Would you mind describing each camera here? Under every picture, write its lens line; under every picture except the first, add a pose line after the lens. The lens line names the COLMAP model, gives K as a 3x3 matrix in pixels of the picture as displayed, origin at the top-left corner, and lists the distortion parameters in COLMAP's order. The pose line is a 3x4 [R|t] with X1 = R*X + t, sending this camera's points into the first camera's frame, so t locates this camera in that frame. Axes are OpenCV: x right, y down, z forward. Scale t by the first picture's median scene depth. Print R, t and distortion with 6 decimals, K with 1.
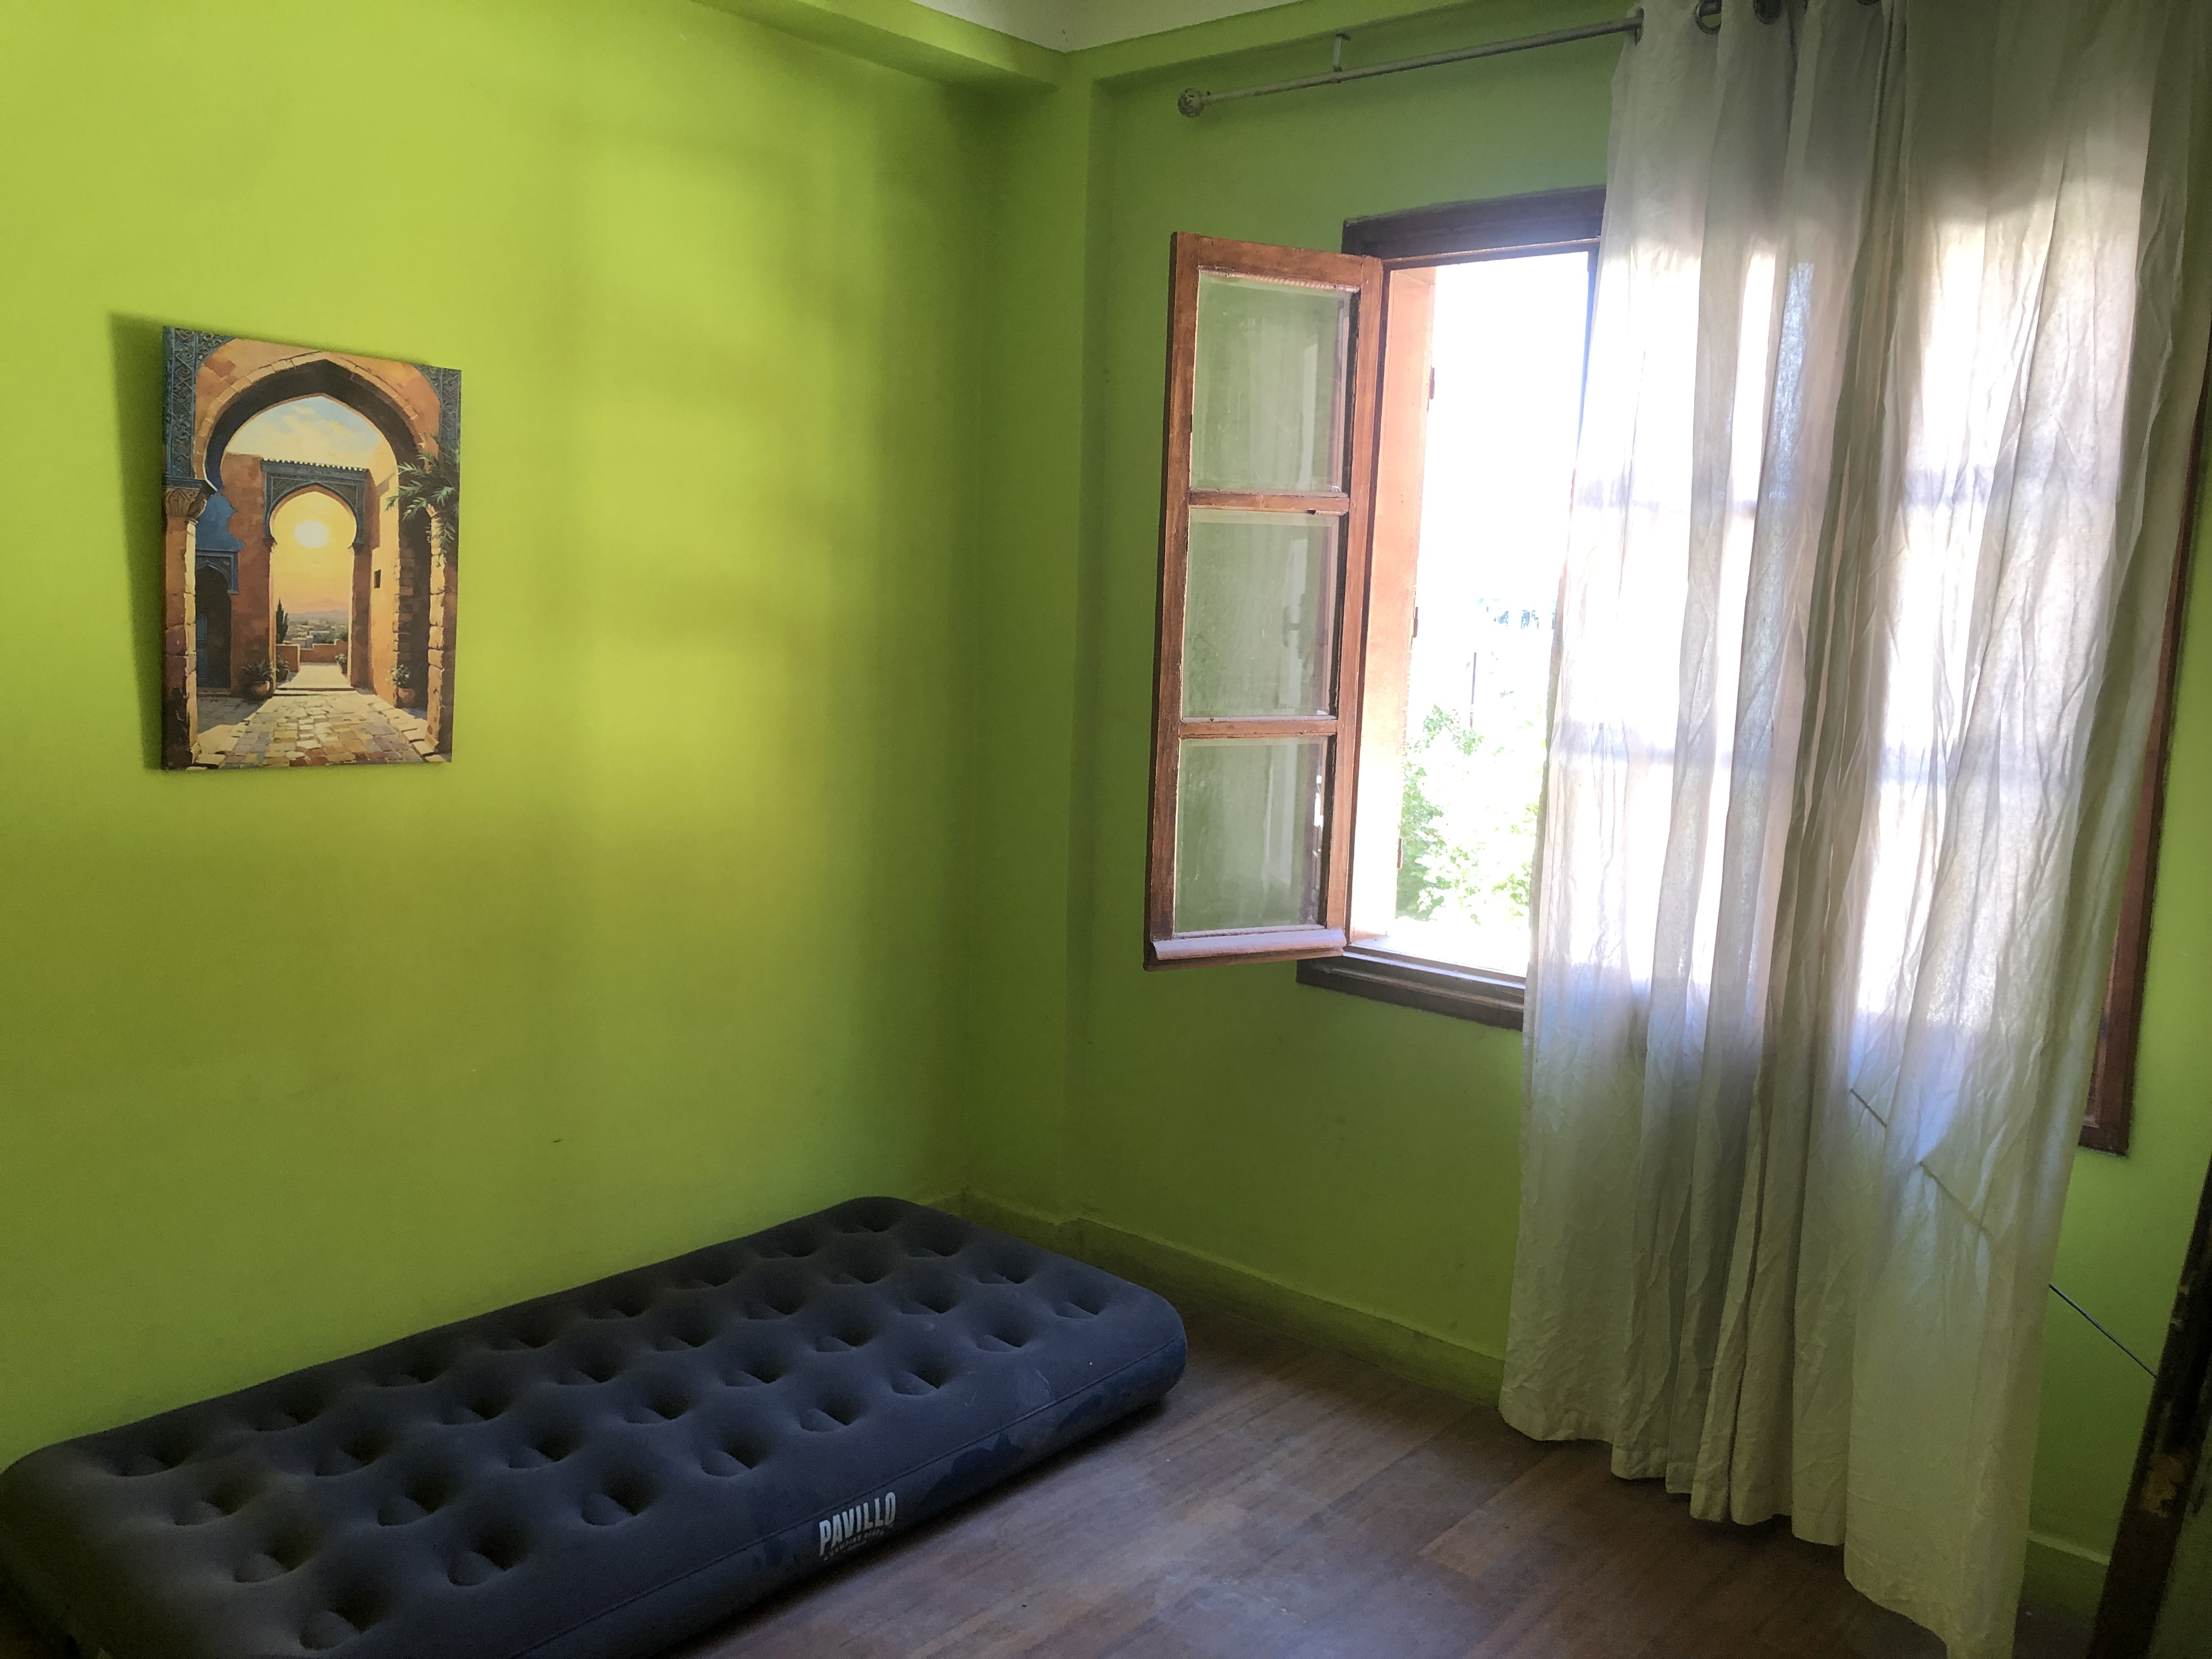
lens RADIAL K [[1883.2, 0, 1129.3], [0, 1883.2, 824.1], [0, 0, 1]] dist [-0.013609, 0.010510]
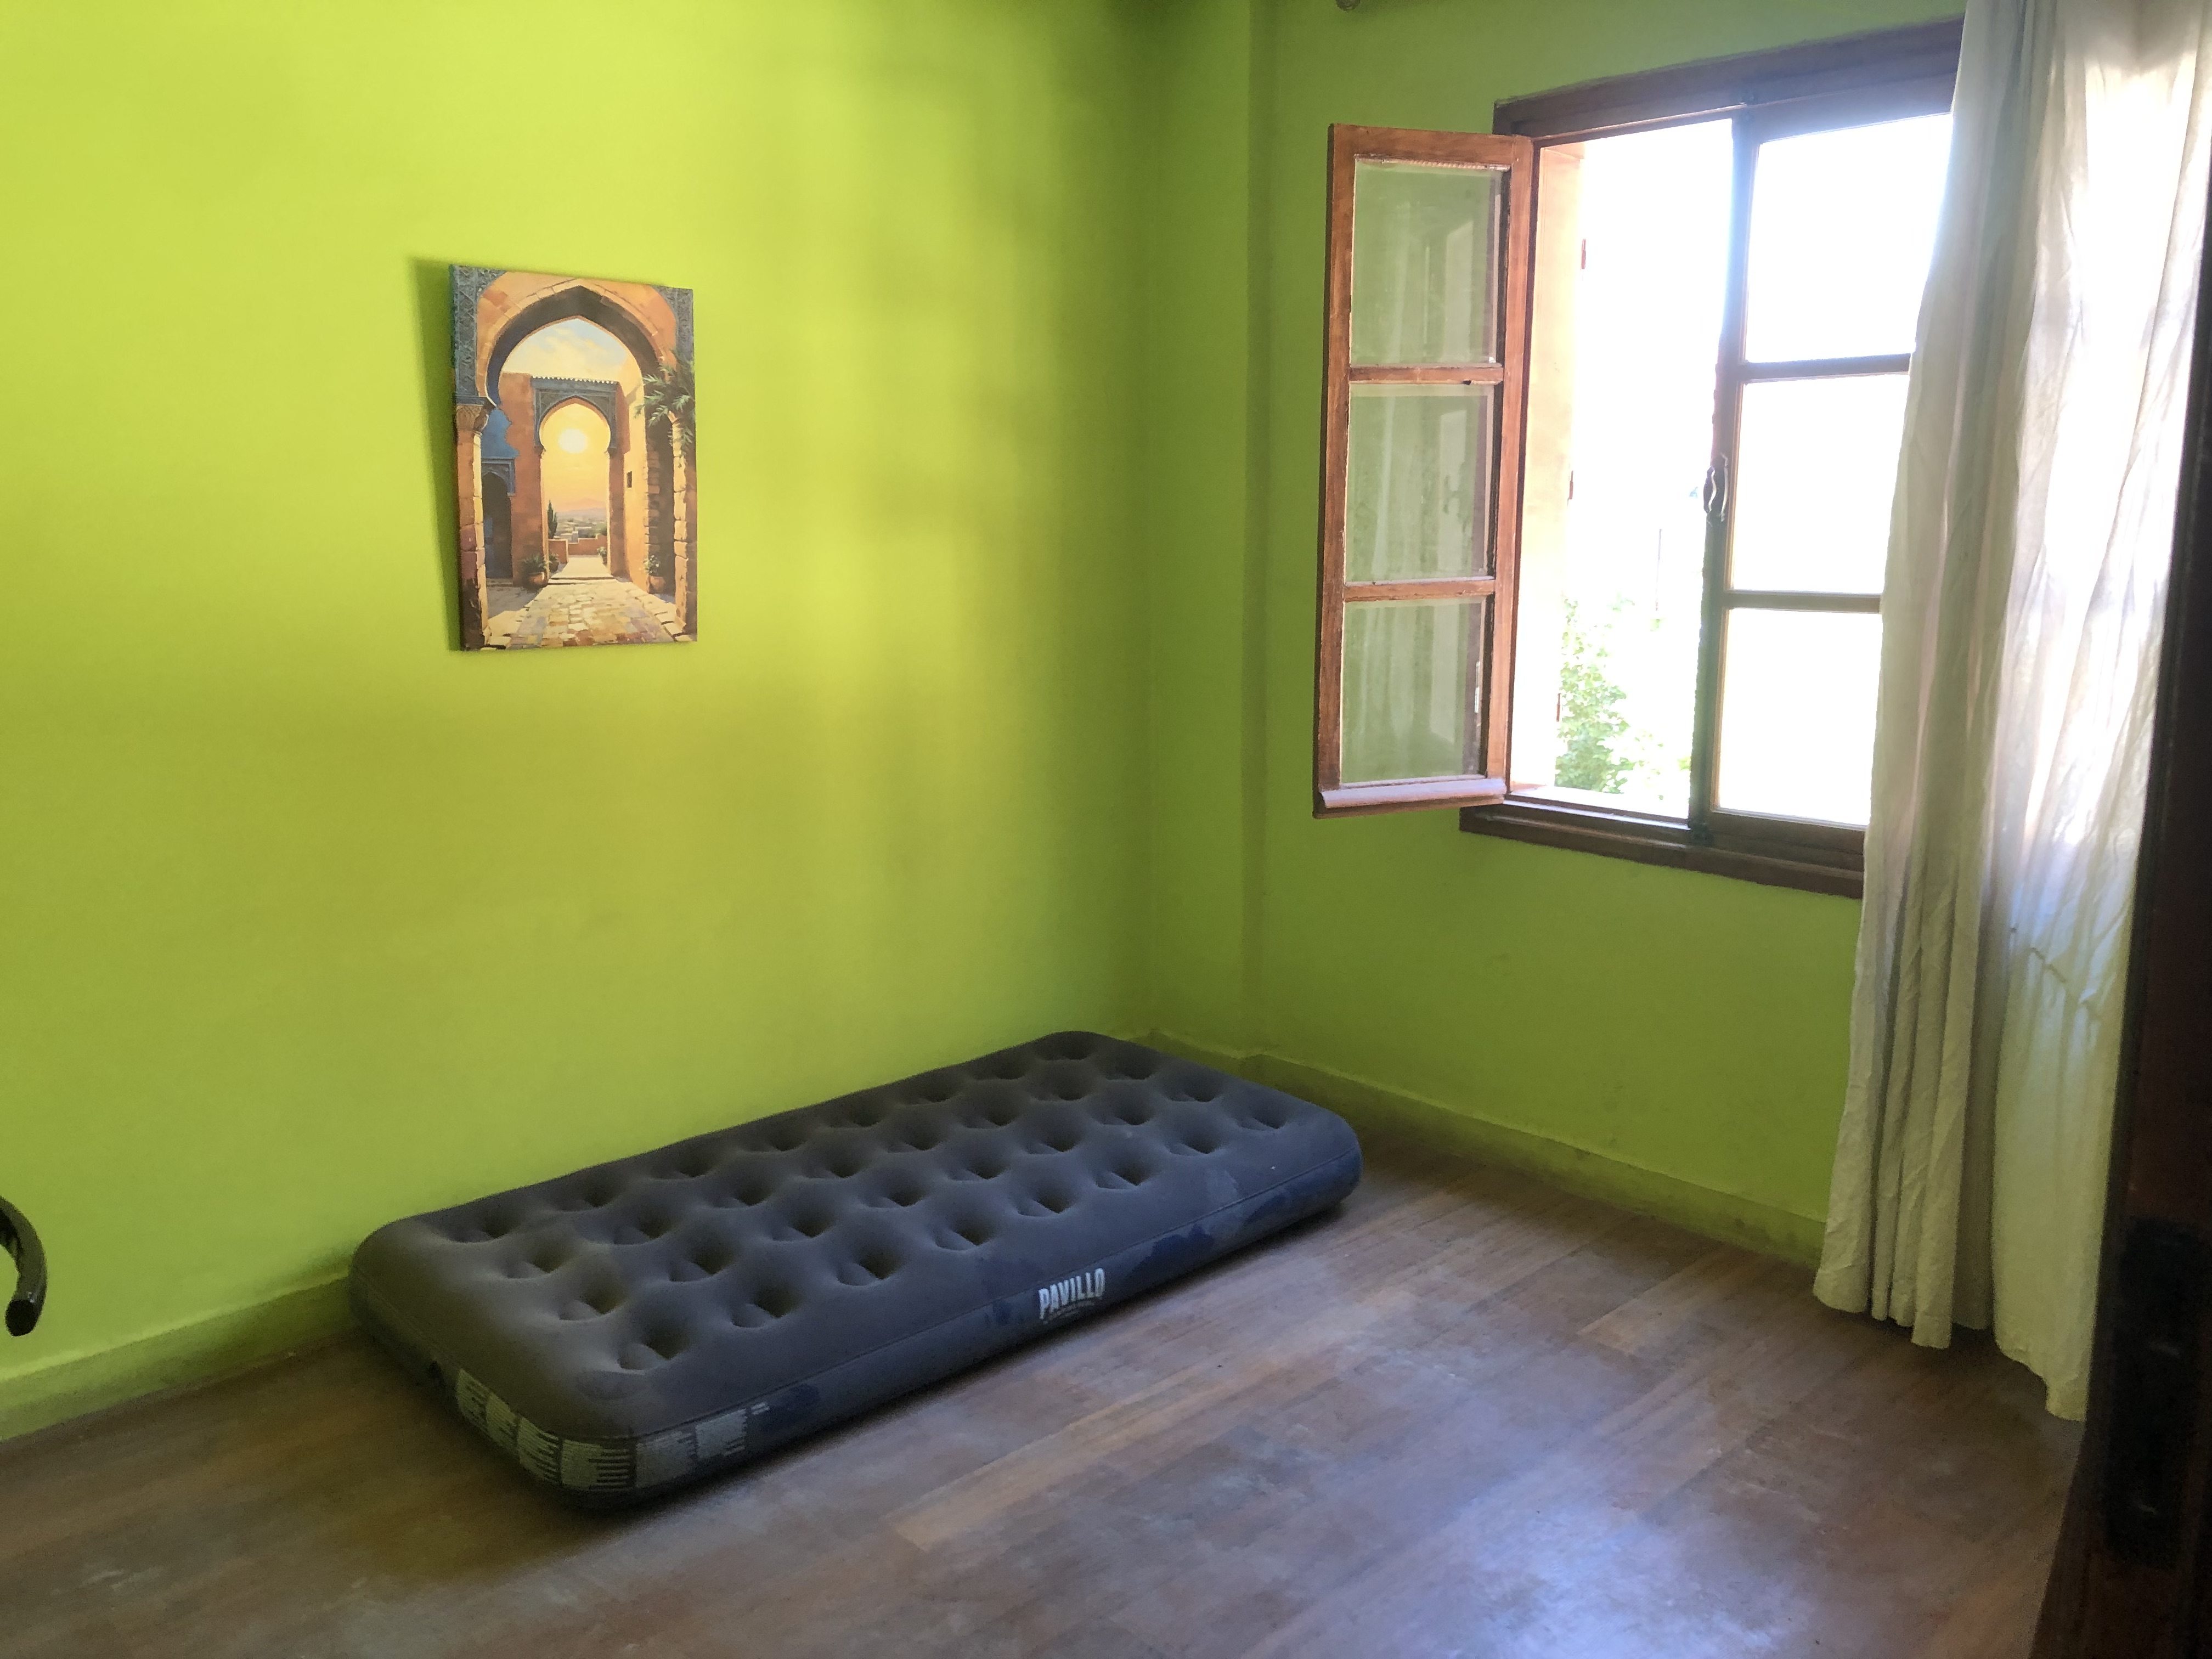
lens RADIAL K [[1884.8, 0, 1074.0], [0, 1884.8, 821.0], [0, 0, 1]] dist [0.001427, -0.015973]
pose [[0.992562, -0.018620, -0.120305, 0.000007], [0.024885, 0.998400, 0.050784, 0.025092], [0.119167, -0.053400, 0.991437, -0.111203]]
